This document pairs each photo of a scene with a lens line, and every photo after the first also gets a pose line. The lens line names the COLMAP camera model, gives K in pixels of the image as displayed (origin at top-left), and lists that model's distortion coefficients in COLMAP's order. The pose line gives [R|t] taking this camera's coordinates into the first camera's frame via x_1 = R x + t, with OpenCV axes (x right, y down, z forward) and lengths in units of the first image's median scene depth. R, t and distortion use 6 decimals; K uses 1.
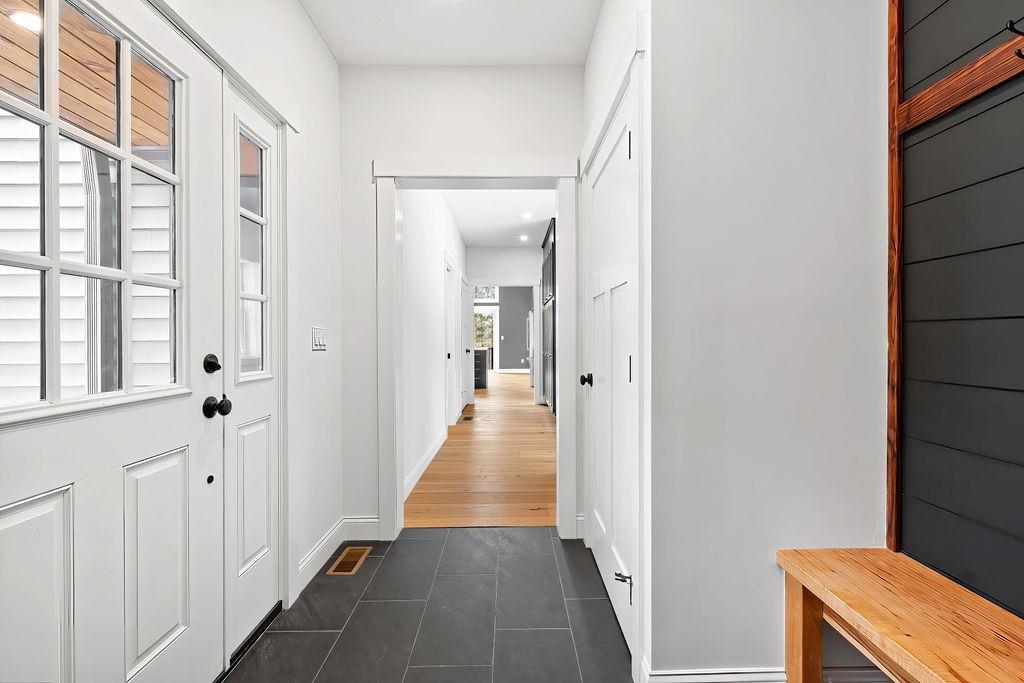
lens RADIAL K [[441.8, 0, 510.7], [0, 441.8, 339.9], [0, 0, 1]] dist [0.001121, -0.000120]
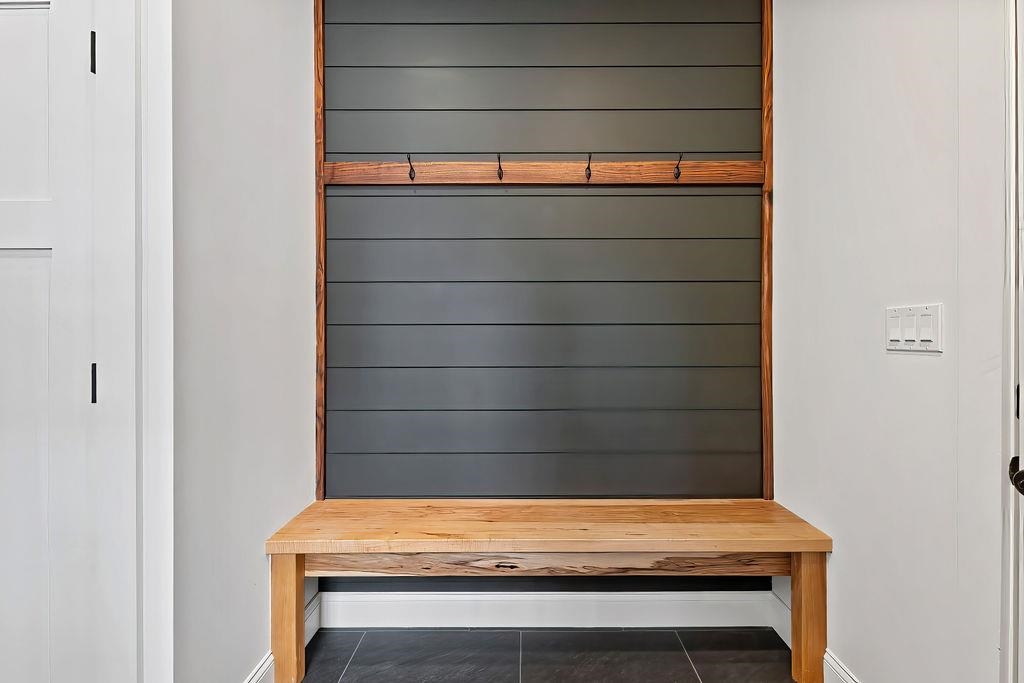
lens RADIAL K [[441.8, 0, 514.6], [0, 441.8, 339.3], [0, 0, 1]] dist [0.001121, -0.000120]
pose [[0.009819, 0.011382, 0.999887, -0.442225], [0.008523, 0.999898, -0.011466, 0.023431], [-0.999915, 0.008634, 0.009721, 0.421719]]
